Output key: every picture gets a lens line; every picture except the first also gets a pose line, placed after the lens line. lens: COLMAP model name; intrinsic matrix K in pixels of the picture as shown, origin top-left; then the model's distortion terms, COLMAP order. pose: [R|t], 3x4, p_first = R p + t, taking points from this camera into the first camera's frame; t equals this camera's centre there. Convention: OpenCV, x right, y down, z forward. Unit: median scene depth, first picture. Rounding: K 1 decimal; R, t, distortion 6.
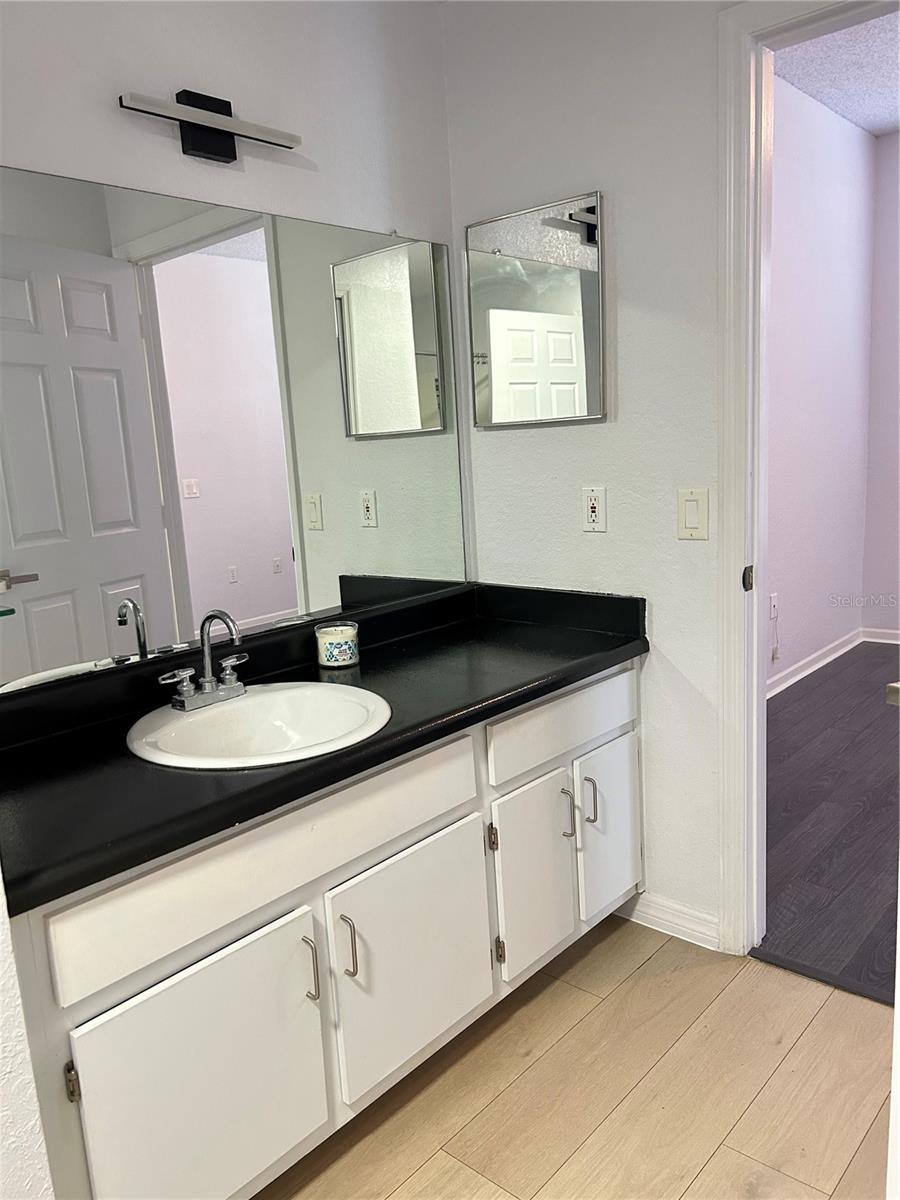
lens RADIAL K [[906.5, 0, 455.3], [0, 906.5, 605.7], [0, 0, 1]] dist [0.050696, -0.003873]
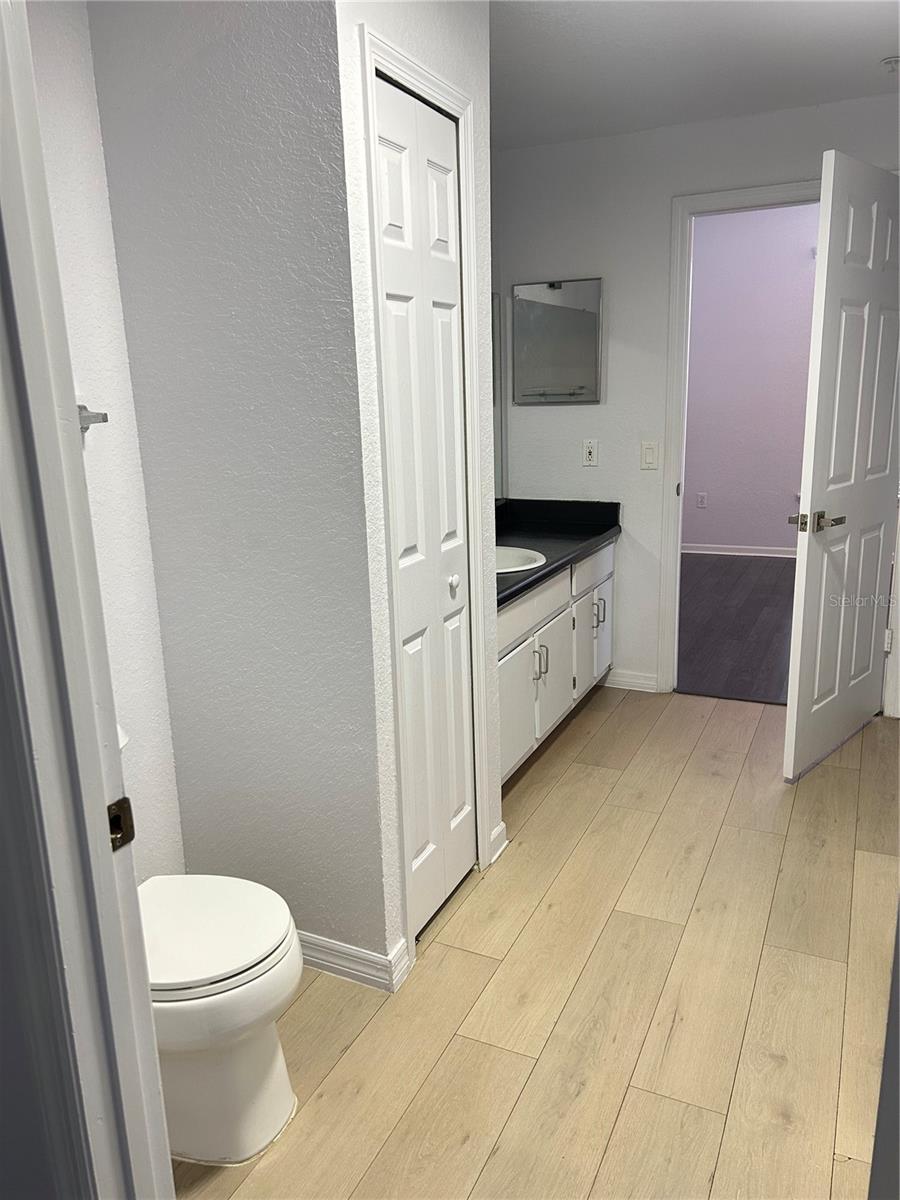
lens RADIAL K [[906.5, 0, 443.3], [0, 906.5, 603.8], [0, 0, 1]] dist [0.050696, -0.003873]
pose [[0.961291, -0.036795, 0.273068, -0.630265], [0.024121, 0.998476, 0.049629, 0.094241], [-0.274478, -0.041121, 0.960714, -0.651580]]
